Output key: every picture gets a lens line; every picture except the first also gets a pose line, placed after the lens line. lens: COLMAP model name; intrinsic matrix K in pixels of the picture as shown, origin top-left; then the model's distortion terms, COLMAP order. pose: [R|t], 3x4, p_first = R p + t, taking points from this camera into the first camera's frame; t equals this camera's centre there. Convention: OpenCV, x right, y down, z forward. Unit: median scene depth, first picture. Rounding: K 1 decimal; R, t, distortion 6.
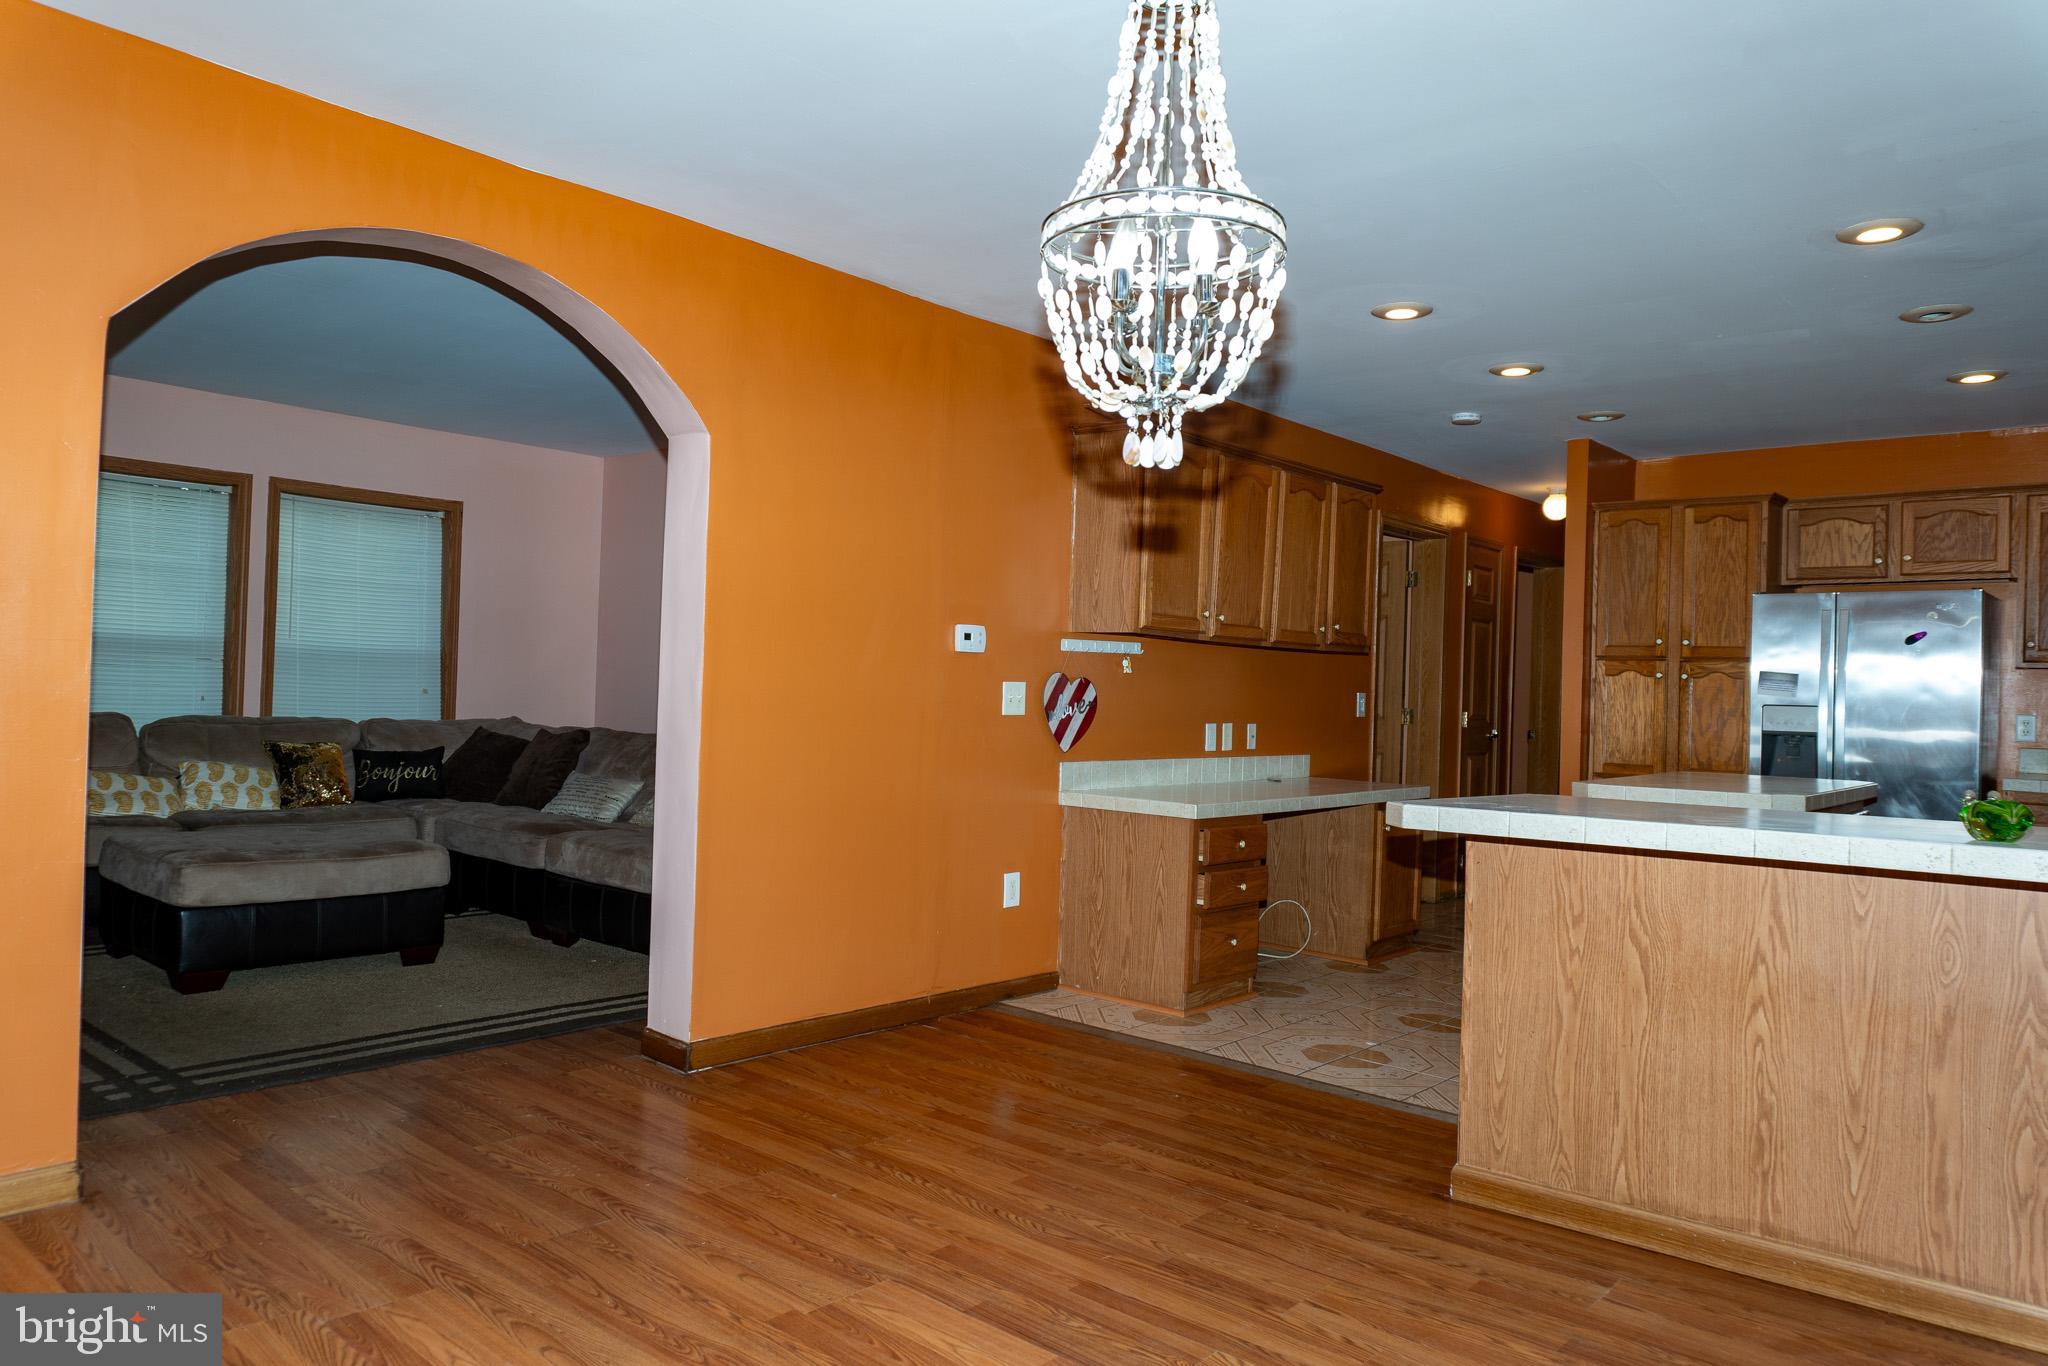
lens RADIAL K [[1400.4, 0, 1024.0], [0, 1400.4, 683.0], [0, 0, 1]] dist [-0.014617, -0.001808]
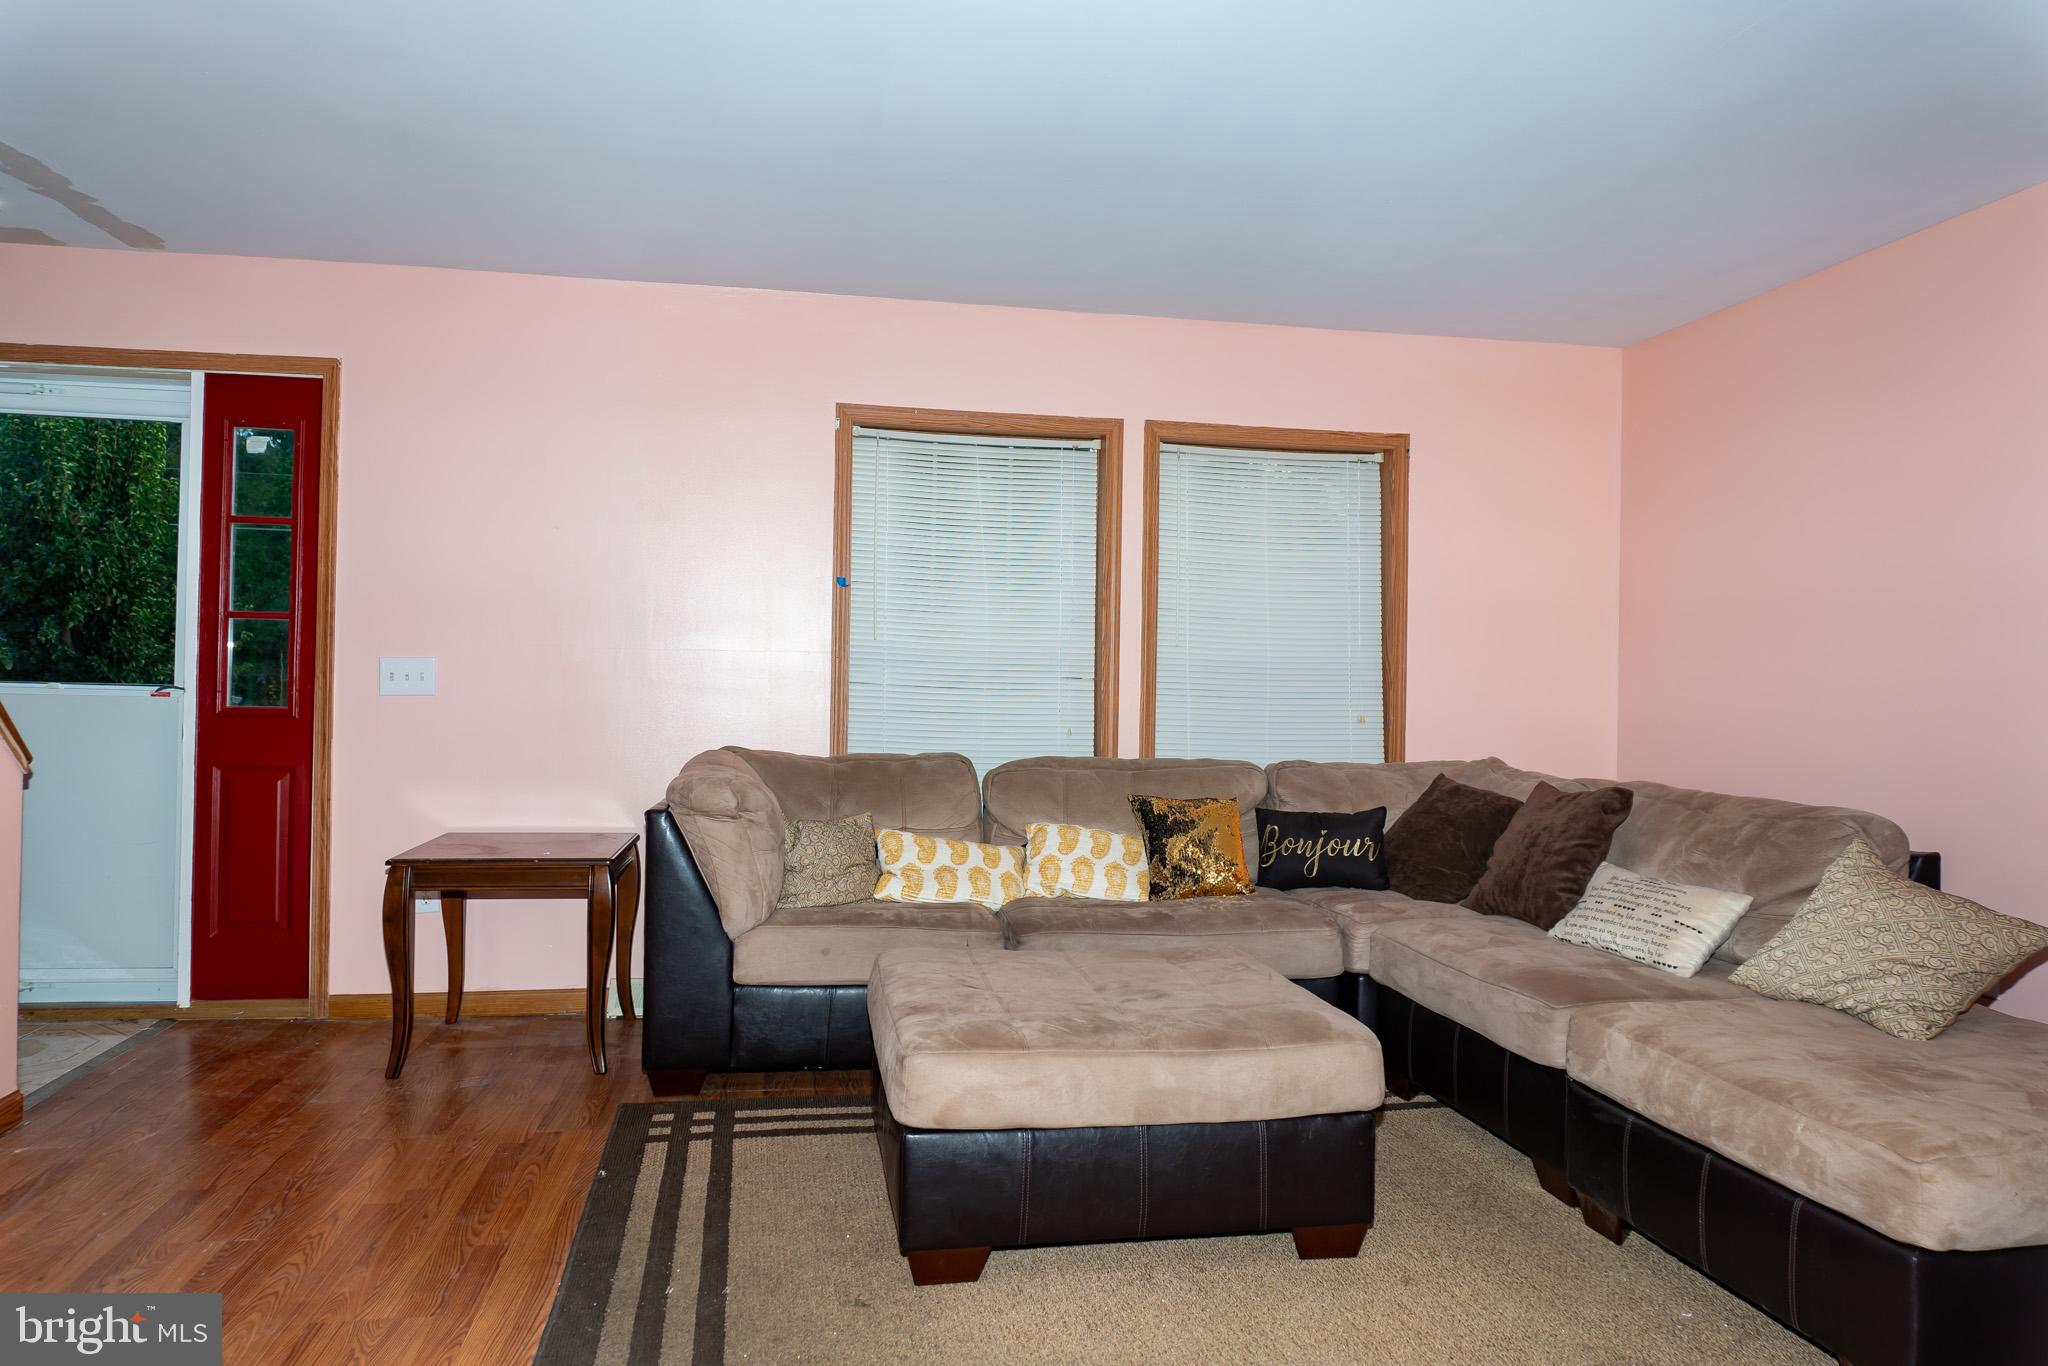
lens RADIAL K [[1400.4, 0, 1024.0], [0, 1400.4, 683.0], [0, 0, 1]] dist [-0.014617, -0.001808]
pose [[0.787640, -0.022787, -0.615714, -0.164233], [0.013798, 0.999718, -0.019348, -0.001040], [0.615981, 0.006743, 0.787732, 0.429690]]
